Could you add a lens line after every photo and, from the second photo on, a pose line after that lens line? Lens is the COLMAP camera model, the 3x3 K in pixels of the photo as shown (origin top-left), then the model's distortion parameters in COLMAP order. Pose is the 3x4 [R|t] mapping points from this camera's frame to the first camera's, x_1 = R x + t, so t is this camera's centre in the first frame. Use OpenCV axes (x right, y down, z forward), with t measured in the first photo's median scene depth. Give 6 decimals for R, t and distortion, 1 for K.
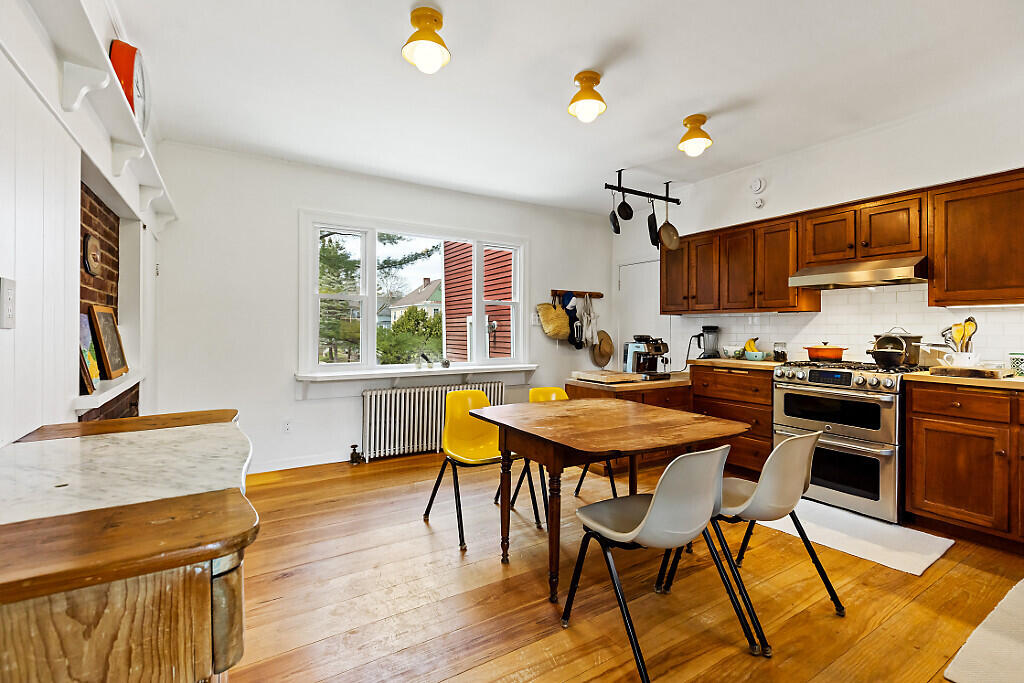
lens RADIAL K [[466.8, 0, 511.5], [0, 466.8, 326.9], [0, 0, 1]] dist [0.003475, -0.001279]
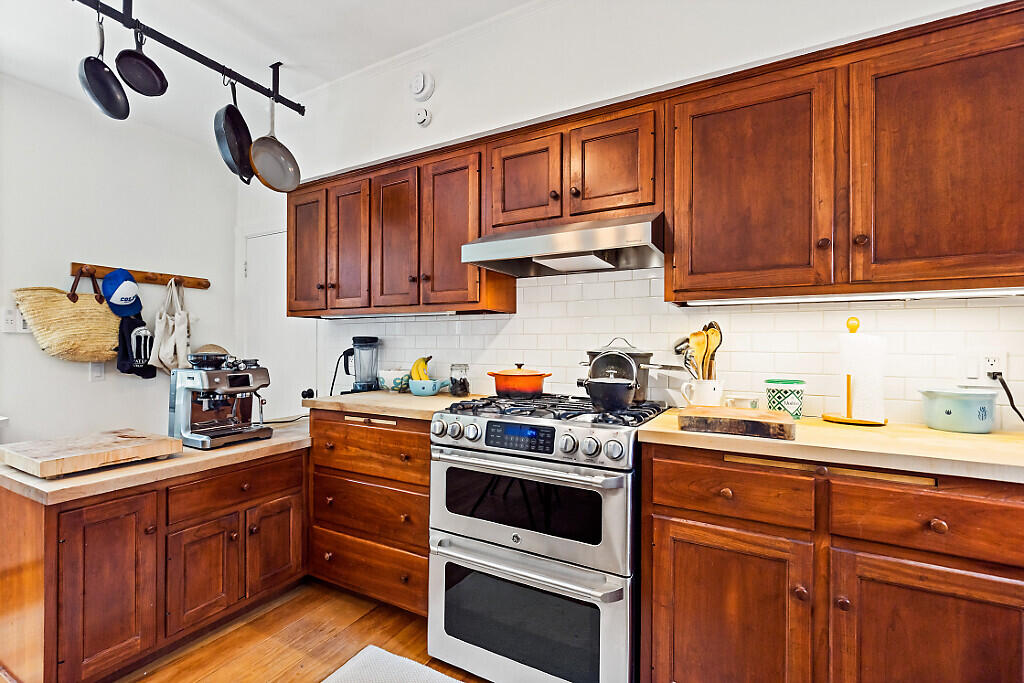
lens RADIAL K [[466.8, 0, 509.5], [0, 466.8, 344.1], [0, 0, 1]] dist [0.003475, -0.001279]
pose [[0.865930, 0.003519, 0.500154, 0.365796], [-0.004856, 0.999987, 0.001372, 0.007302], [-0.500142, -0.003617, 0.865936, 0.496962]]
